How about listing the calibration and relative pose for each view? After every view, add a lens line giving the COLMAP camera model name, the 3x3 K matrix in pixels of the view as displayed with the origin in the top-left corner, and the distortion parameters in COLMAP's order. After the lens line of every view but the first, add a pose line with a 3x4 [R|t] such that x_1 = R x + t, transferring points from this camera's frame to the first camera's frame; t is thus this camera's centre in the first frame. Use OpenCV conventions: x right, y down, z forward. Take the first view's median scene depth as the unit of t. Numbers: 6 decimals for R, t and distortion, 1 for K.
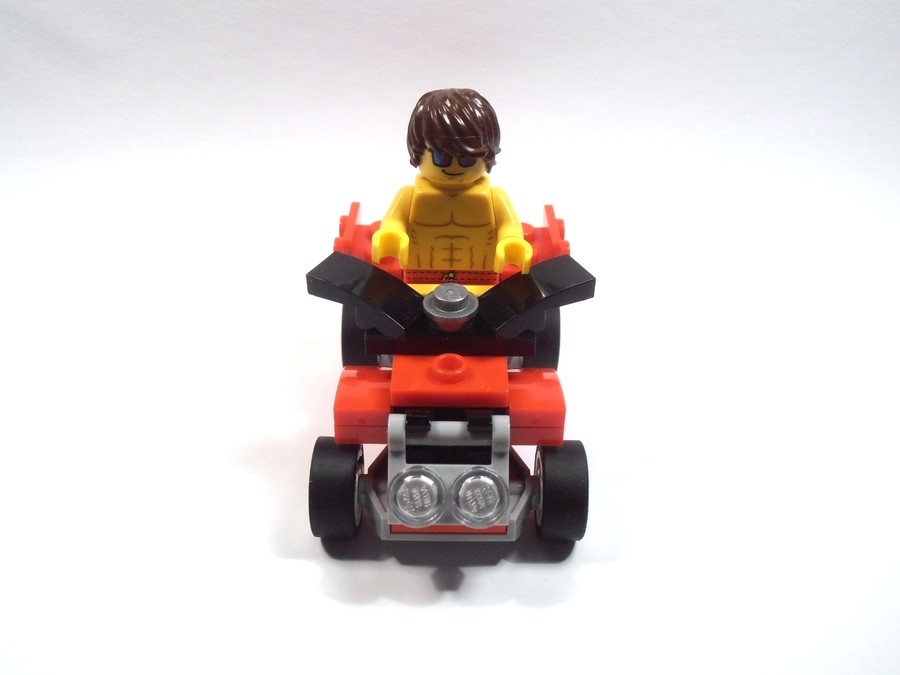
lens RADIAL K [[864.2, 0, 450.0], [0, 864.2, 337.5], [0, 0, 1]] dist [-0.090271, -0.006702]
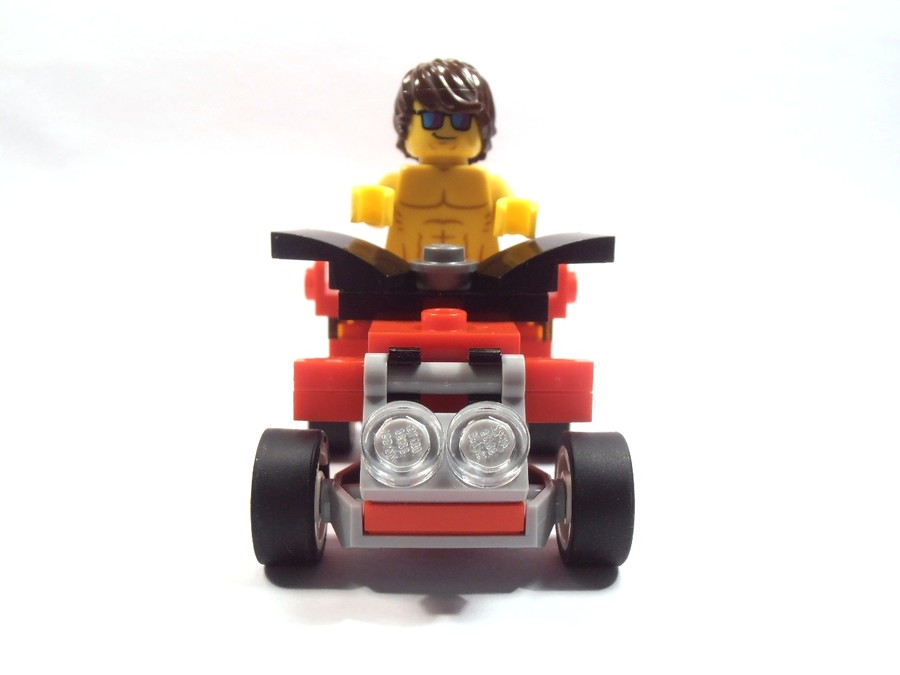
lens RADIAL K [[864.2, 0, 450.0], [0, 864.2, 337.5], [0, 0, 1]] dist [-0.090271, -0.006702]
pose [[0.999593, -0.000528, 0.028517, -0.016516], [0.011993, 0.914921, -0.403455, 0.354606], [-0.025878, 0.403633, 0.914555, 0.267339]]
